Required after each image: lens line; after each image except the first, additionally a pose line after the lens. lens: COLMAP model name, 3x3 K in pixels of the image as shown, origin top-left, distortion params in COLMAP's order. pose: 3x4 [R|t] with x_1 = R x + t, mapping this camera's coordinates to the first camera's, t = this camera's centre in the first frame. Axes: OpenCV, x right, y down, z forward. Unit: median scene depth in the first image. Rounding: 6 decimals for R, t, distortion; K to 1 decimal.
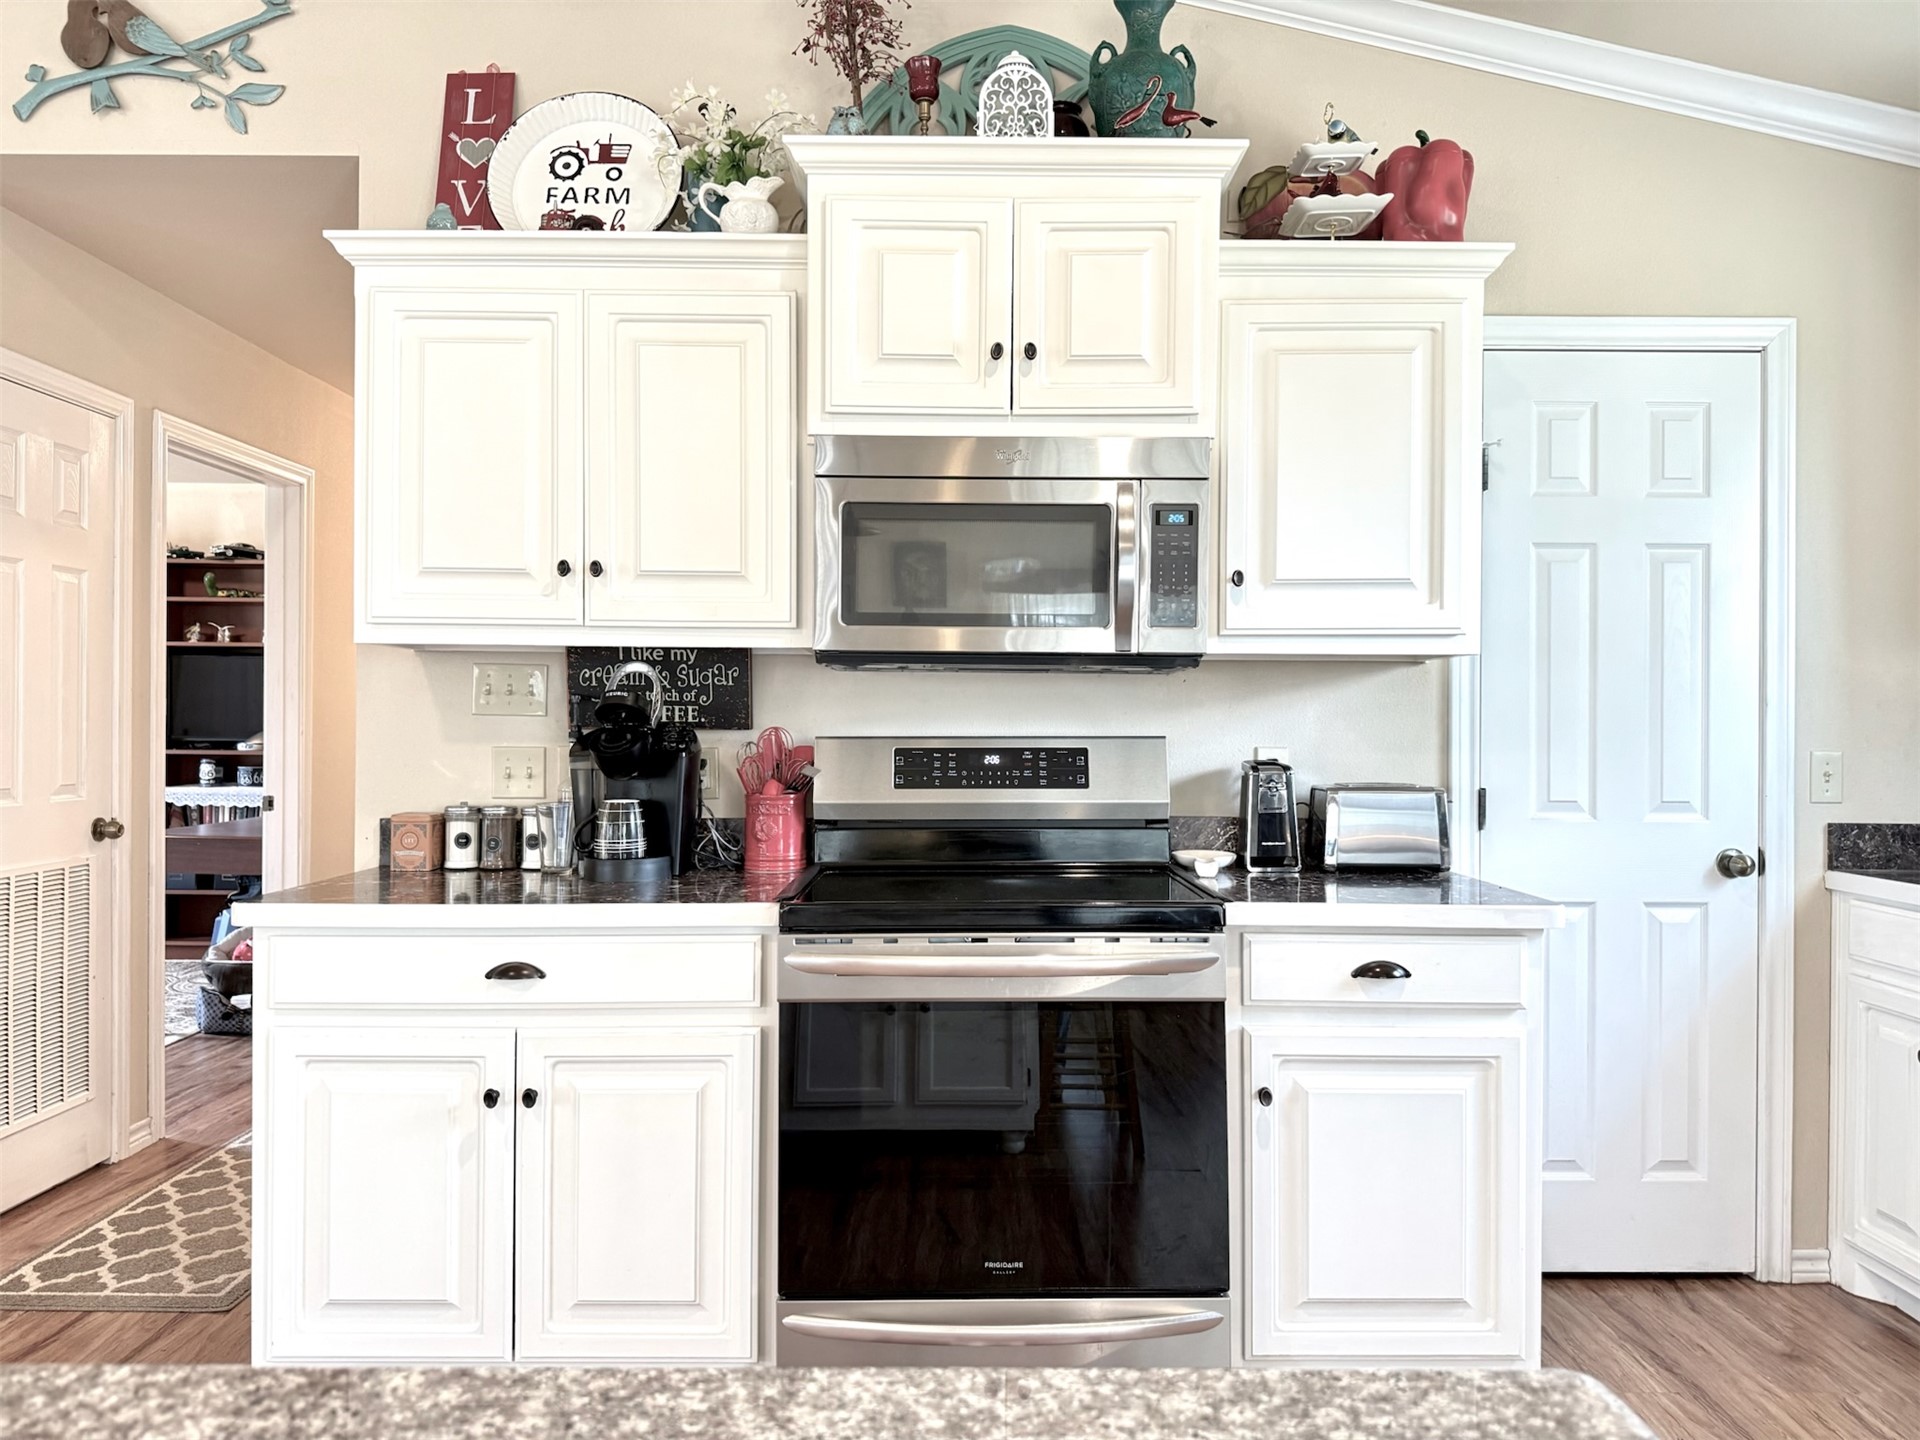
lens RADIAL K [[1346.6, 0, 958.8], [0, 1346.6, 717.4], [0, 0, 1]] dist [0.066883, -0.090150]
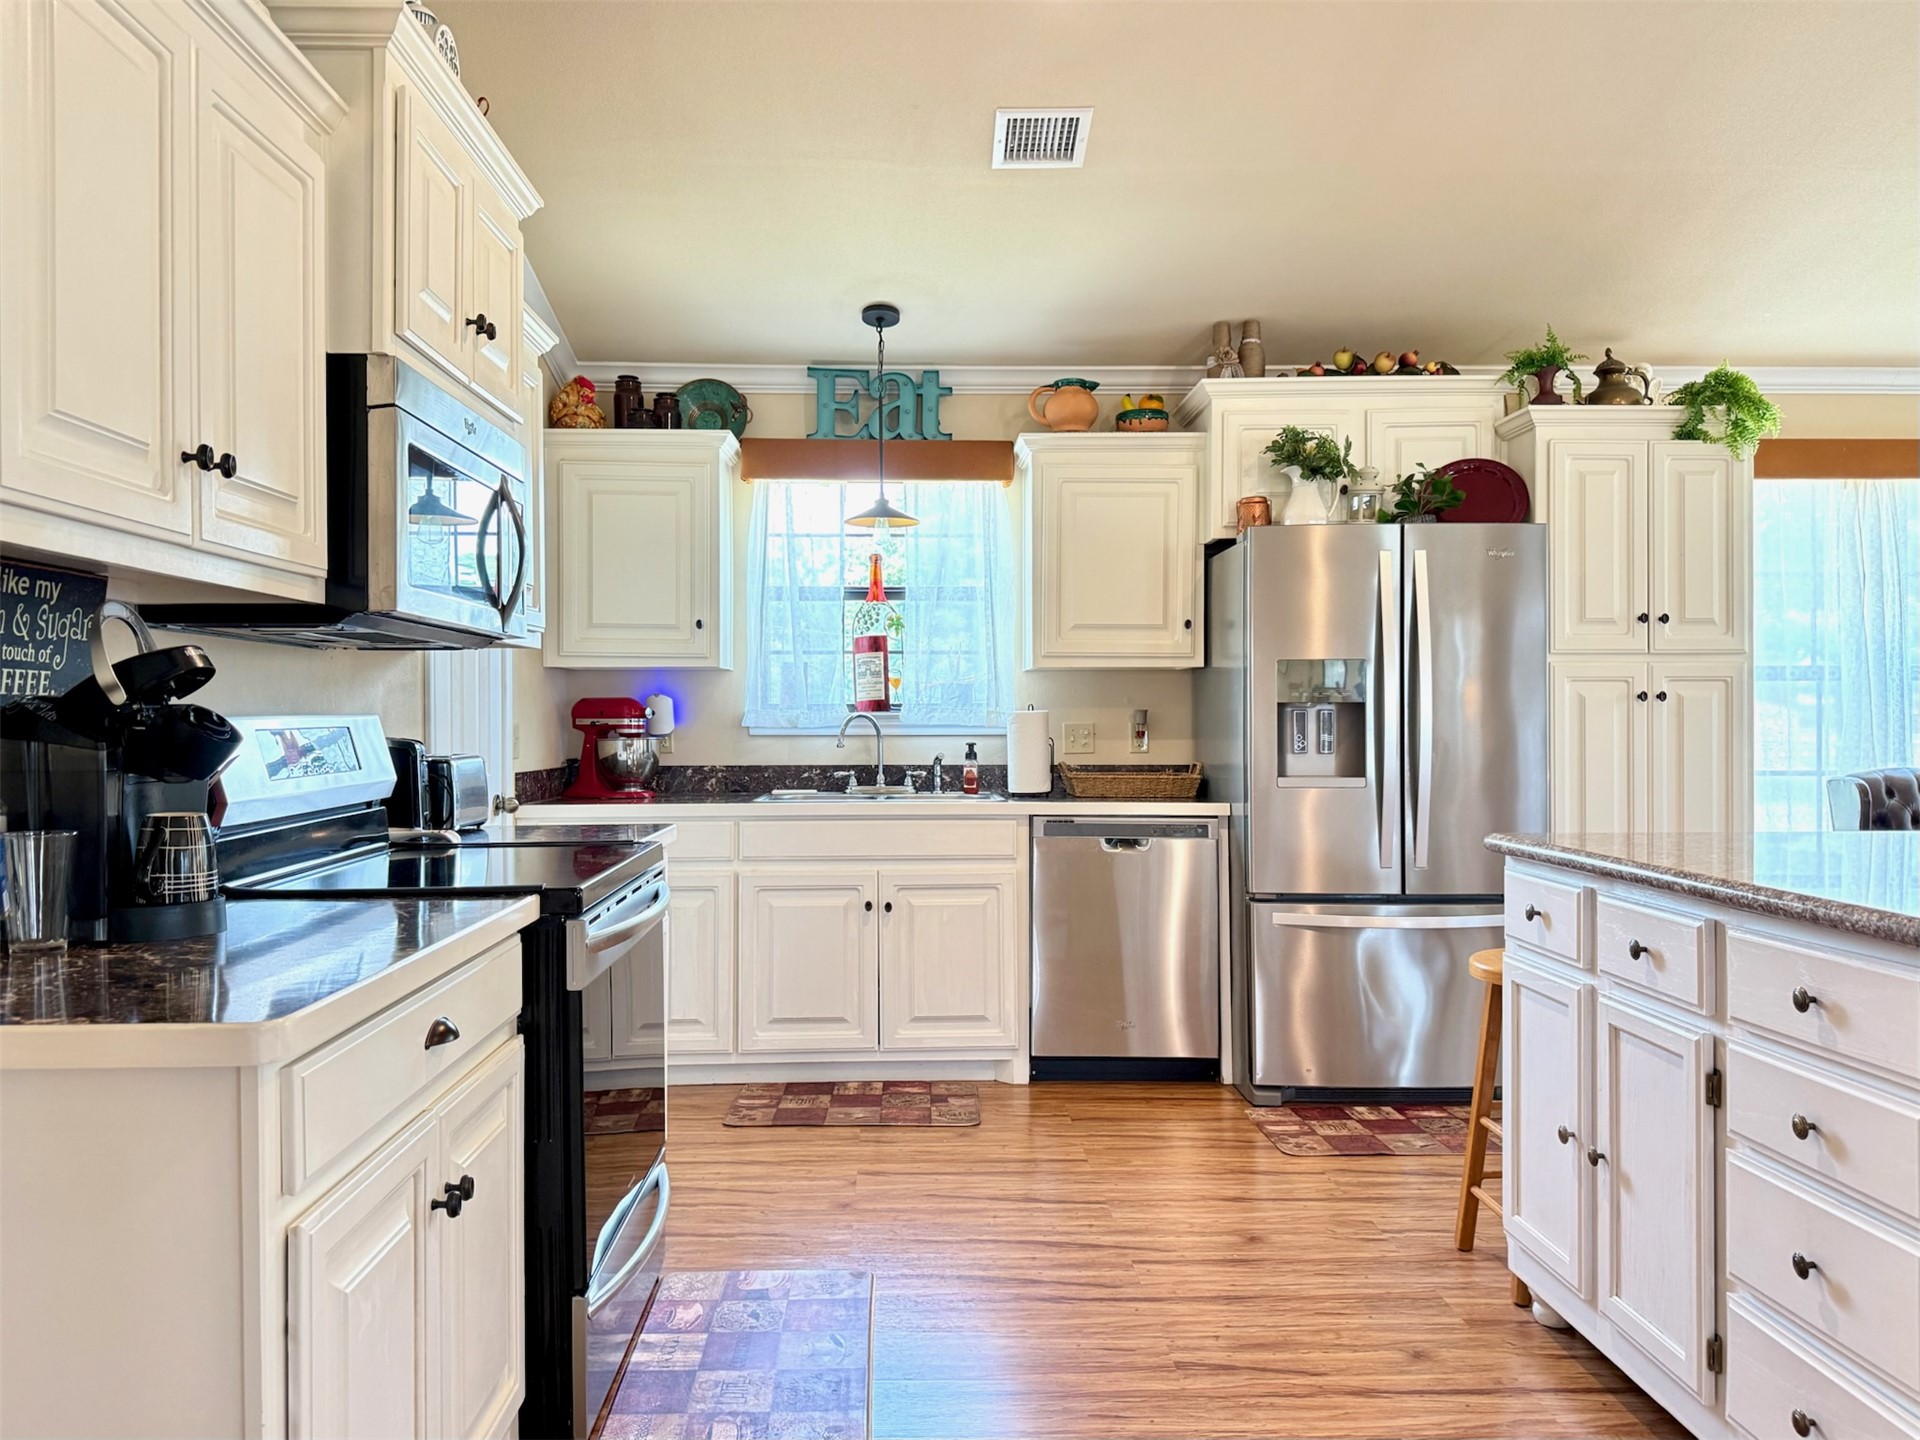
lens RADIAL K [[1394.4, 0, 927.2], [0, 1394.4, 719.8], [0, 0, 1]] dist [0.102282, -0.152946]
pose [[-0.009997, -0.008416, 0.999915, -0.890871], [-0.001606, 0.999963, 0.008400, 0.008661], [-0.999949, -0.001522, -0.010011, 0.603050]]
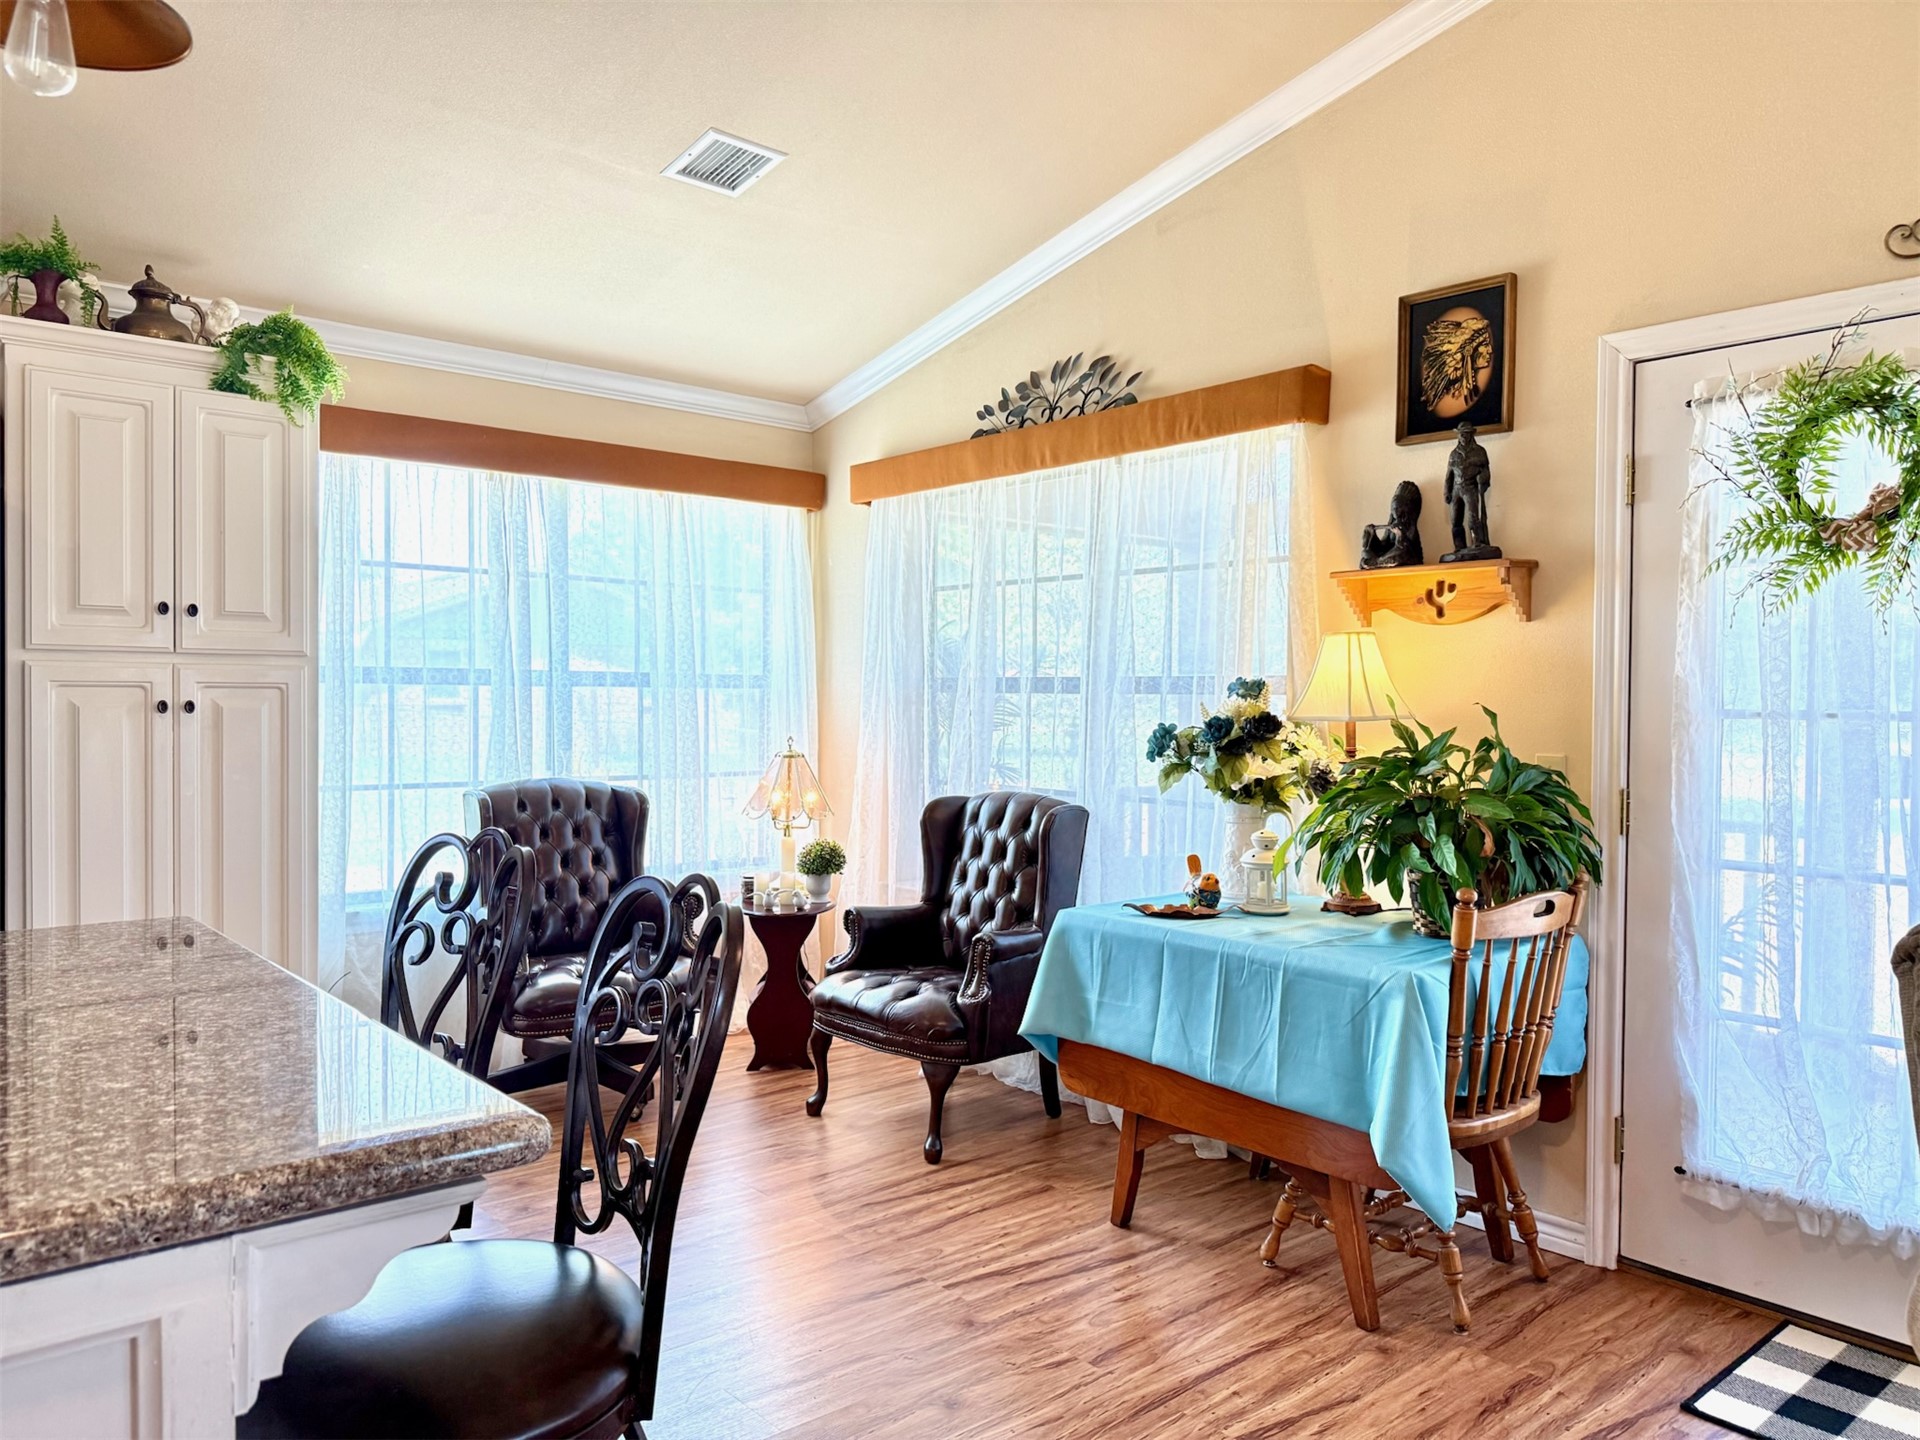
lens RADIAL K [[1346.6, 0, 958.8], [0, 1346.6, 717.4], [0, 0, 1]] dist [0.066883, -0.090150]
pose [[-0.646071, -0.023434, 0.762918, -0.699613], [-0.015540, 0.999725, 0.017549, -0.027268], [-0.763119, -0.000518, -0.646257, 0.043847]]
